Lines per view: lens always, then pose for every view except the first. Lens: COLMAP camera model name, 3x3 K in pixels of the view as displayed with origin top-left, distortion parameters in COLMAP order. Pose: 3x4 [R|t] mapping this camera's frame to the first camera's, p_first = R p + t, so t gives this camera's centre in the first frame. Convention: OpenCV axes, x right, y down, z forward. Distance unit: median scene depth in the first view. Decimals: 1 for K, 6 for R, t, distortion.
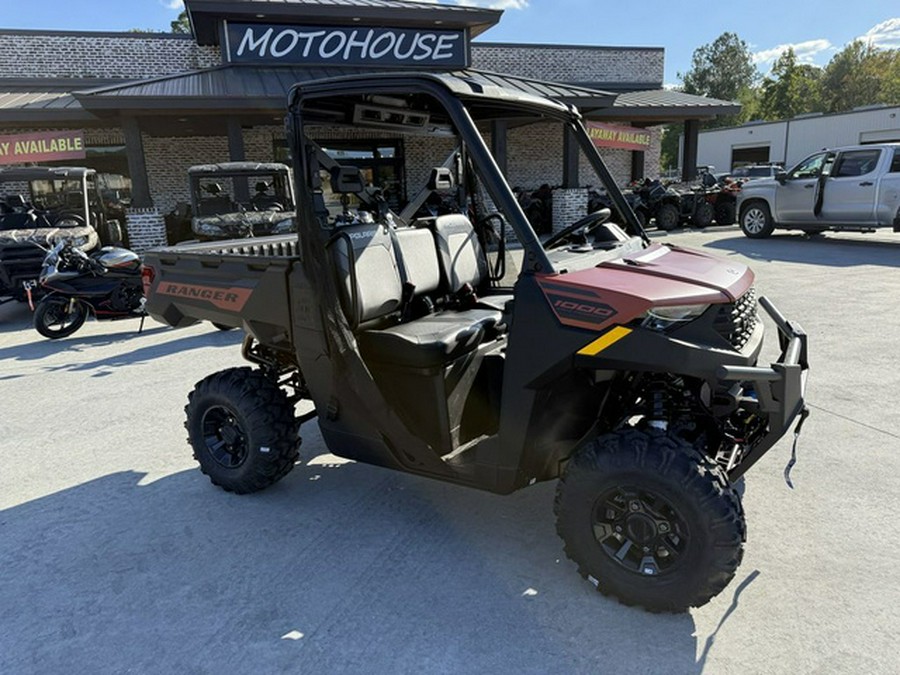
lens RADIAL K [[638.8, 0, 445.5], [0, 638.8, 338.7], [0, 0, 1]] dist [0.025609, -0.029935]
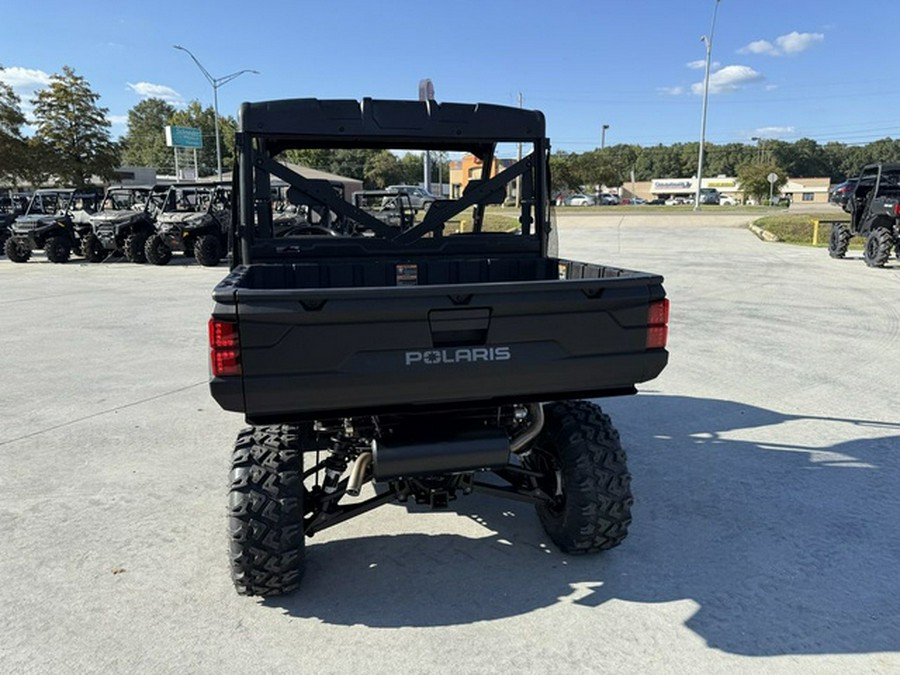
lens RADIAL K [[638.8, 0, 445.6], [0, 638.8, 329.7], [0, 0, 1]] dist [0.025609, -0.029935]
pose [[-0.688048, -0.097491, 0.719086, -0.215568], [0.199955, 0.927102, 0.317017, -0.092519], [-0.697573, 0.361908, -0.618397, 0.428979]]
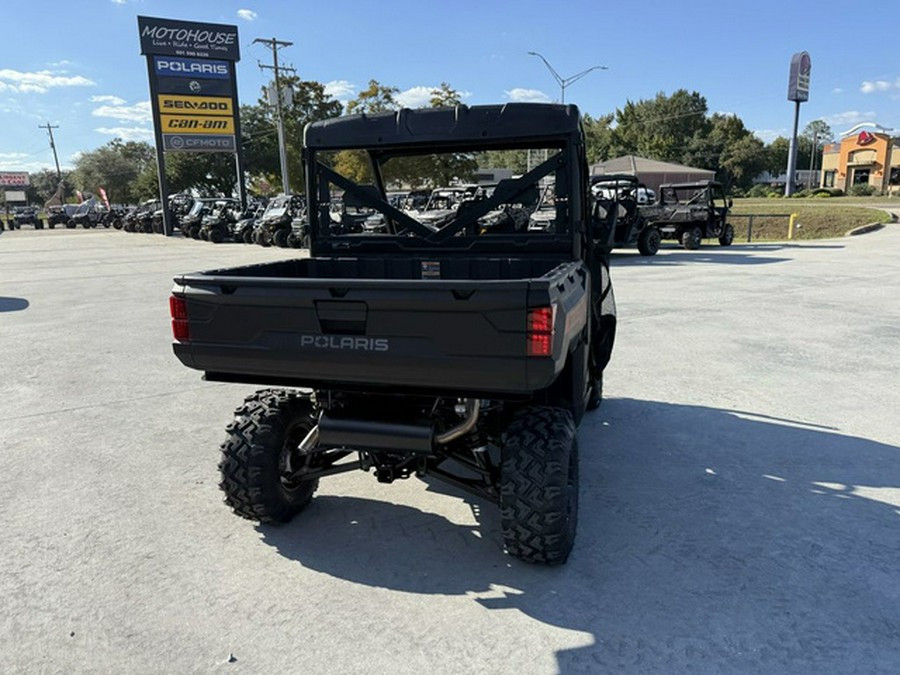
lens RADIAL K [[638.8, 0, 445.4], [0, 638.8, 337.2], [0, 0, 1]] dist [0.025609, -0.029935]
pose [[-0.228383, -0.155665, 0.961046, -0.286901], [0.255057, 0.943091, 0.213368, -0.066369], [-0.939568, 0.293851, -0.175682, 0.329047]]
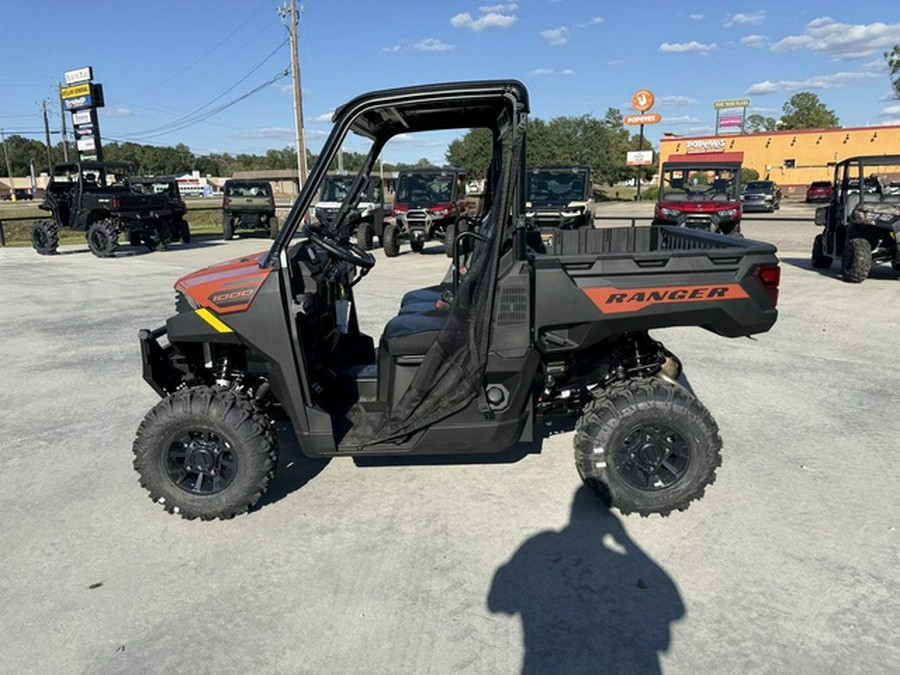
lens RADIAL K [[638.8, 0, 445.9], [0, 638.8, 340.3], [0, 0, 1]] dist [0.025609, -0.029935]
pose [[-0.864636, 0.173729, -0.471405, 0.142204], [-0.060015, 0.895873, 0.440238, -0.124407], [0.498802, 0.408936, -0.764178, 0.493549]]
